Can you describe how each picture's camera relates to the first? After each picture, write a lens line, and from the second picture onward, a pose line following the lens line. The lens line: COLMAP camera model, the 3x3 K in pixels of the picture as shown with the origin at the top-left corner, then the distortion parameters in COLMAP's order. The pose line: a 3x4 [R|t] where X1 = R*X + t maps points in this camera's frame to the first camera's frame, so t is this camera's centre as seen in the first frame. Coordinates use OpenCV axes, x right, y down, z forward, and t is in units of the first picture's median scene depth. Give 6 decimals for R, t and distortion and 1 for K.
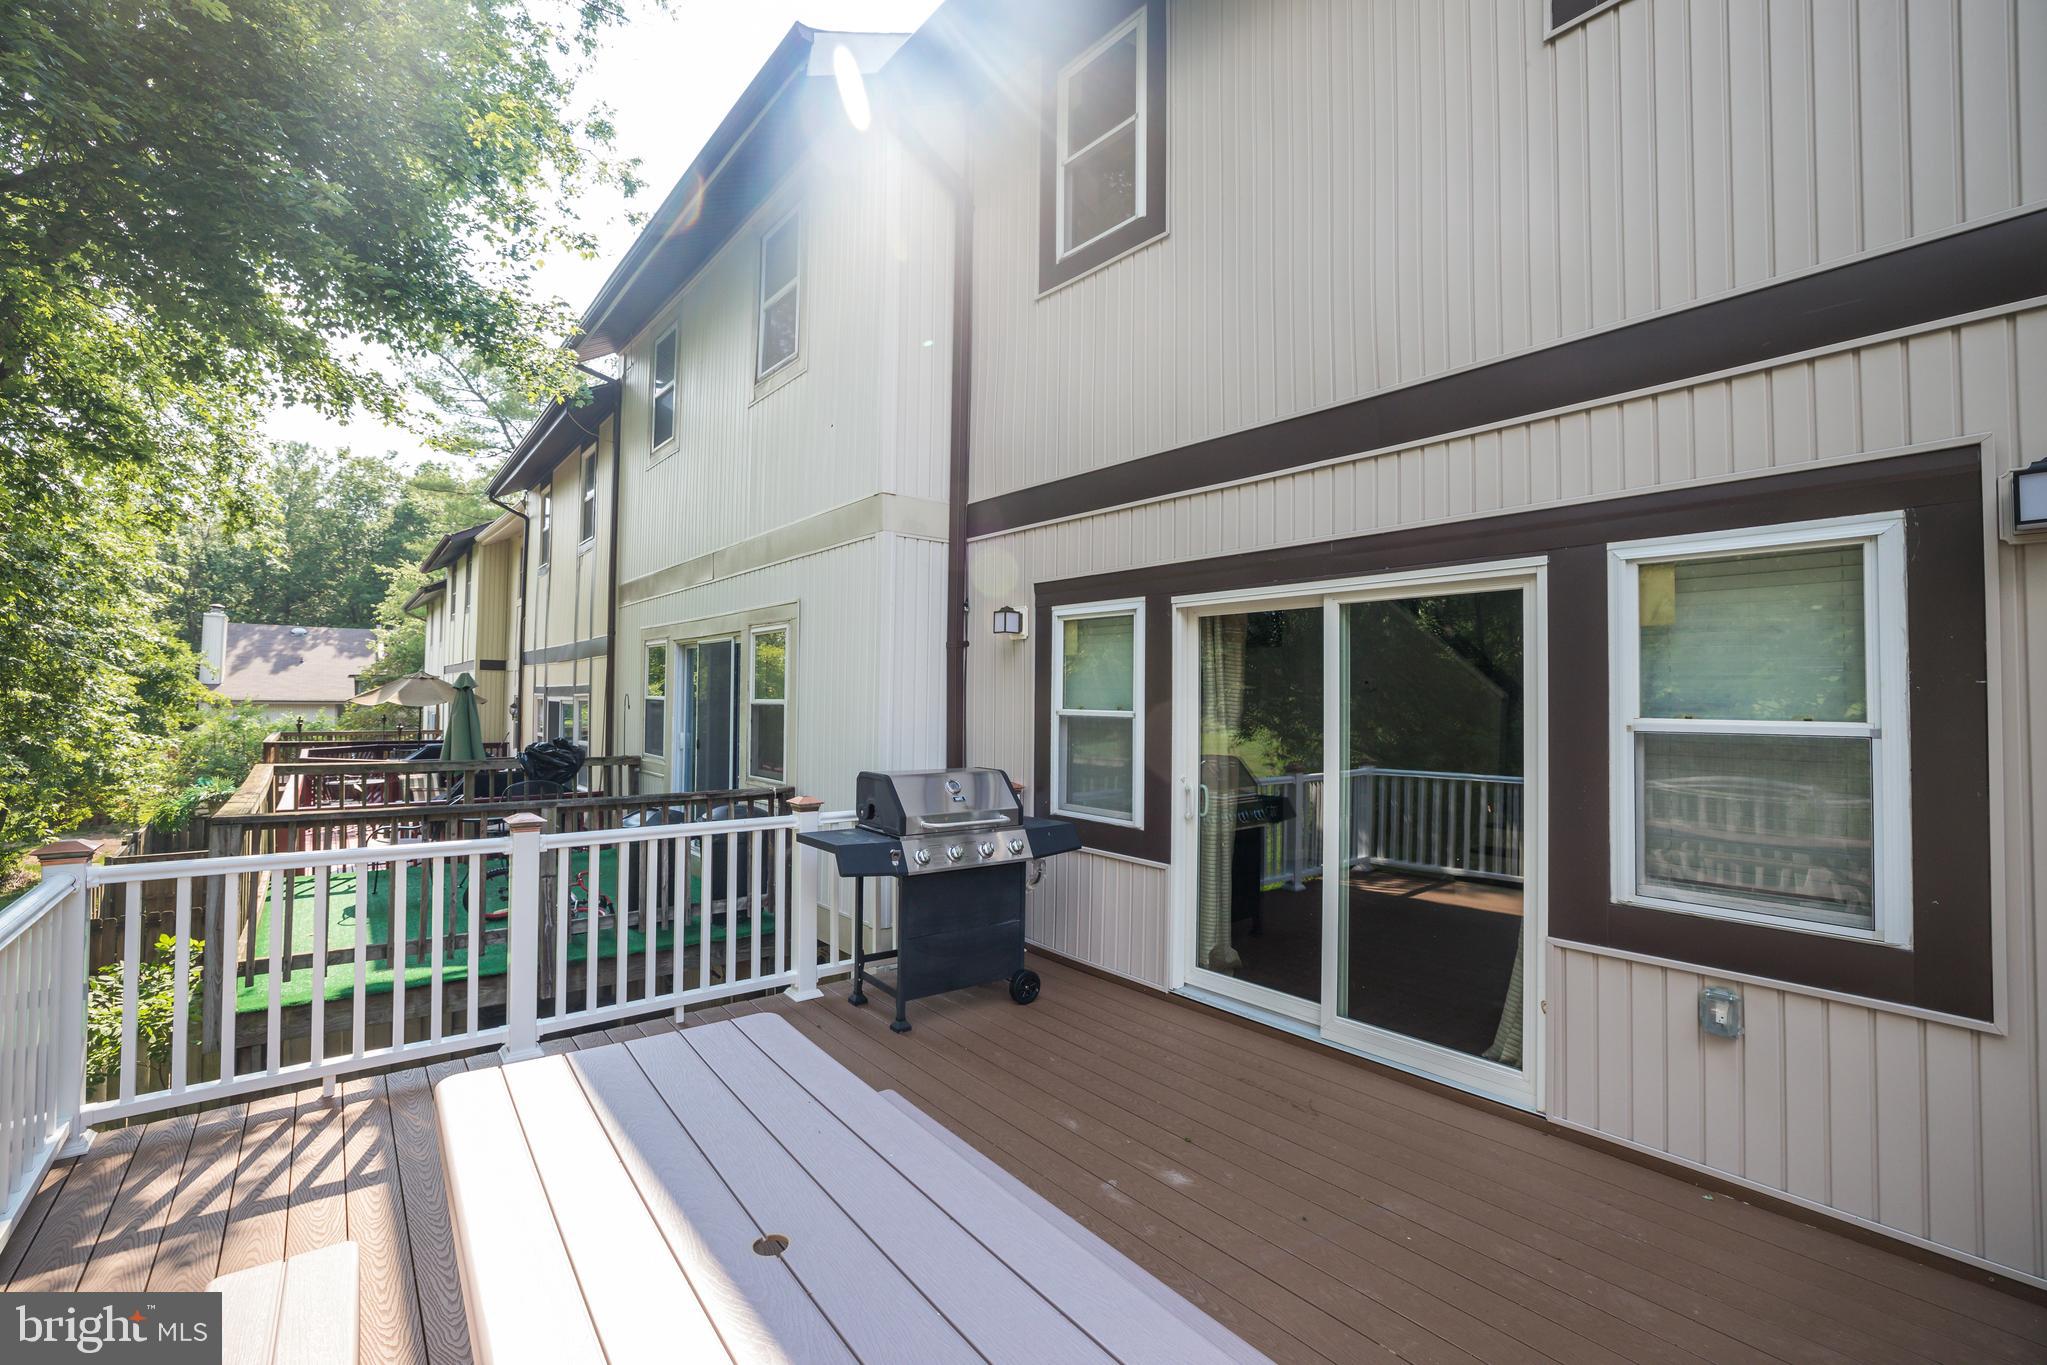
lens RADIAL K [[900.4, 0, 1023.5], [0, 900.4, 682.5], [0, 0, 1]] dist [-0.038408, 0.018503]
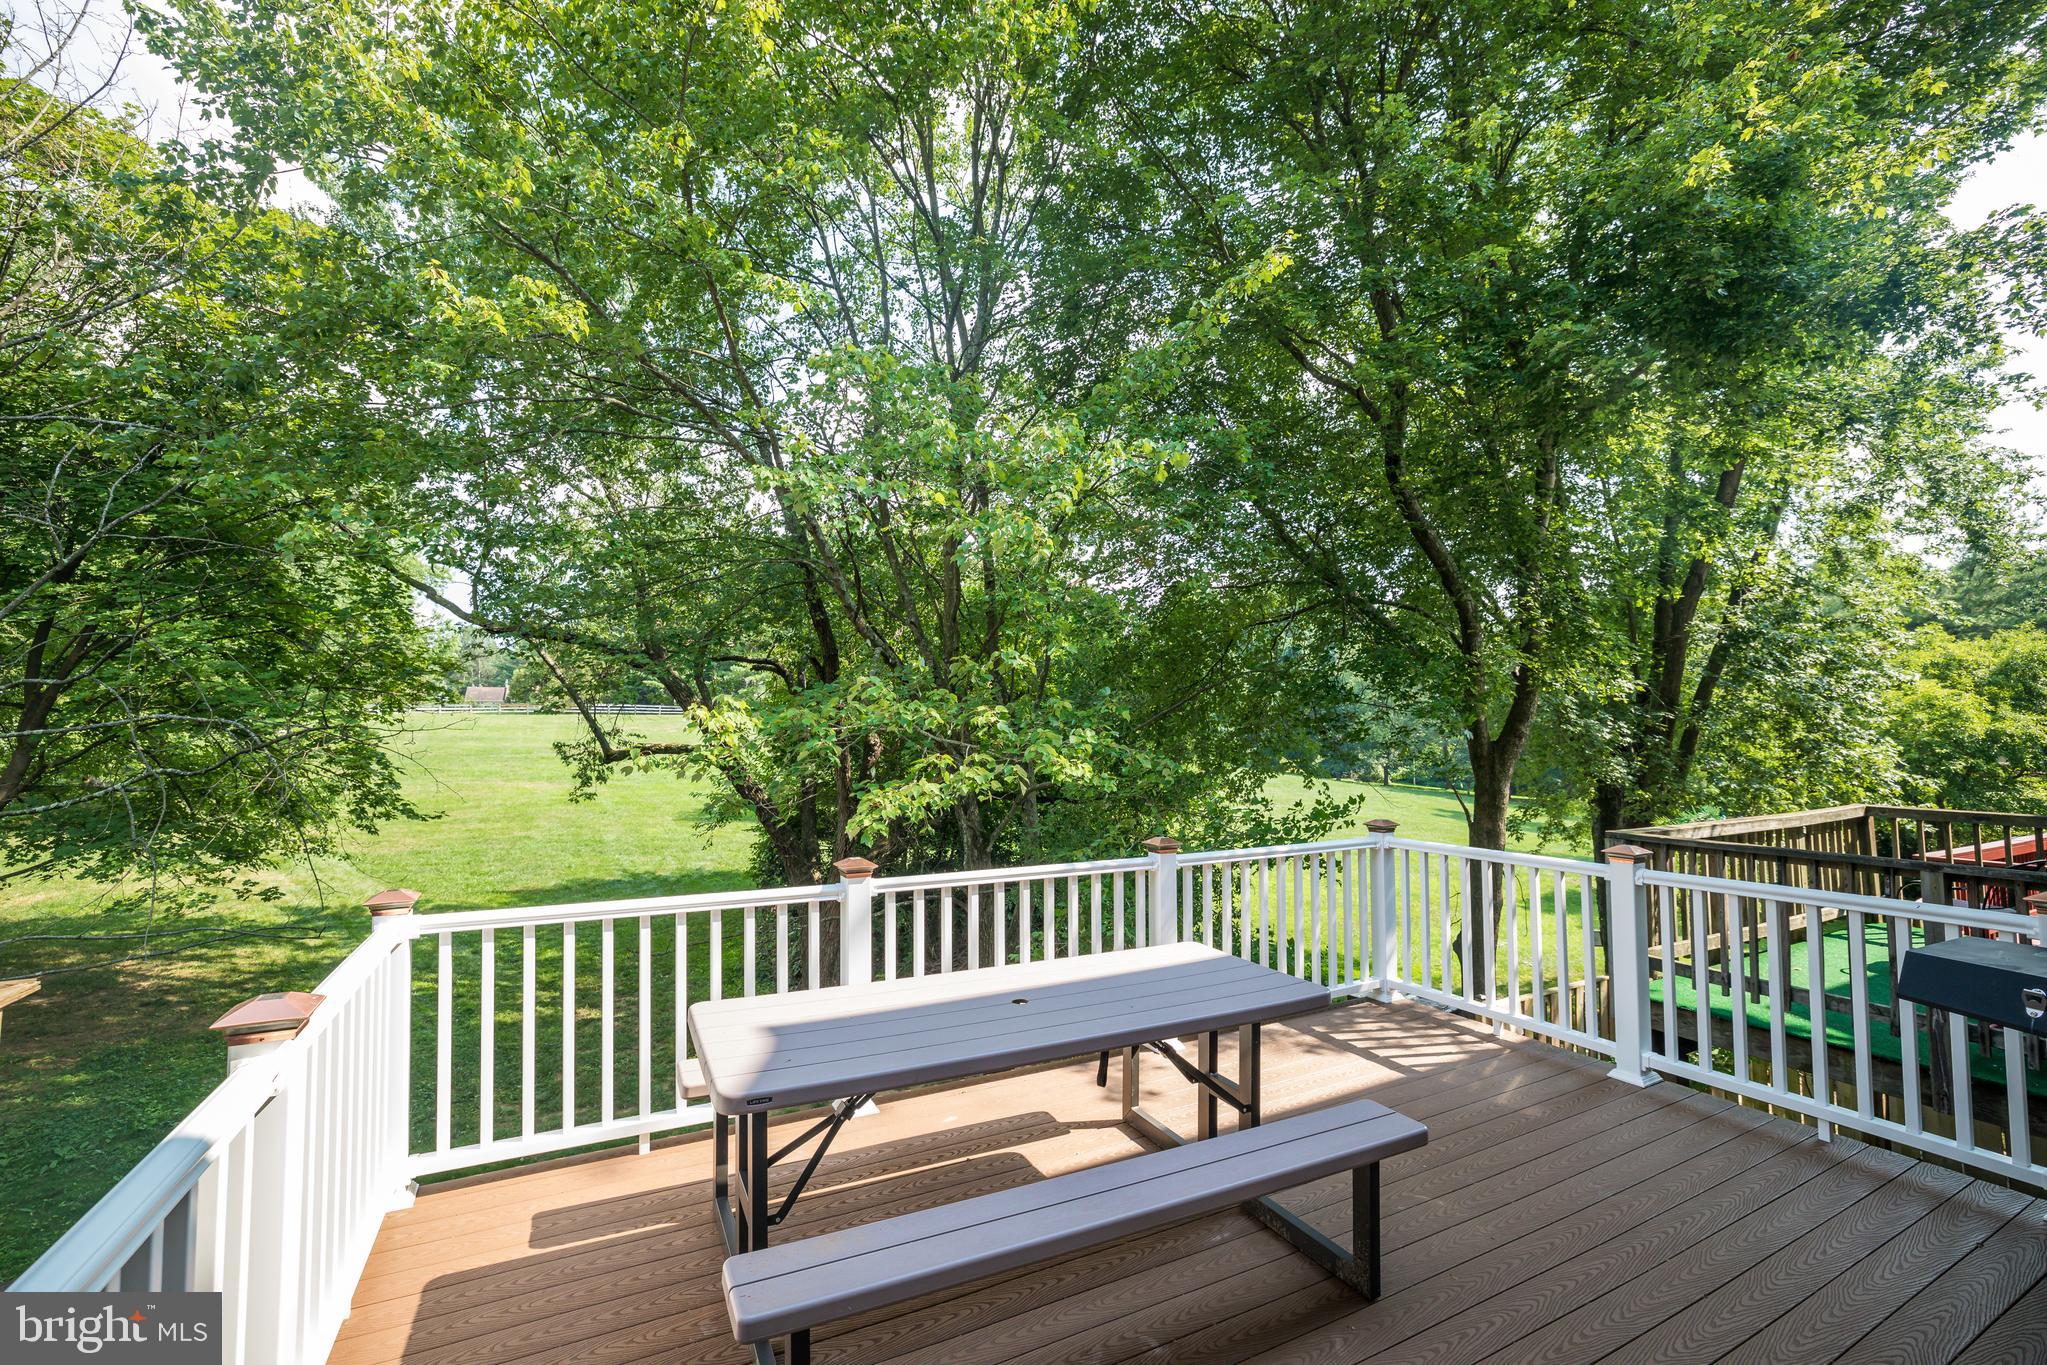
lens RADIAL K [[890.8, 0, 1024.8], [0, 890.8, 671.4], [0, 0, 1]] dist [-0.046692, 0.000224]
pose [[-0.189785, -0.073645, -0.979060, 0.445224], [0.010093, 0.996984, -0.076950, 0.002814], [0.981774, -0.024485, -0.188469, 0.346628]]
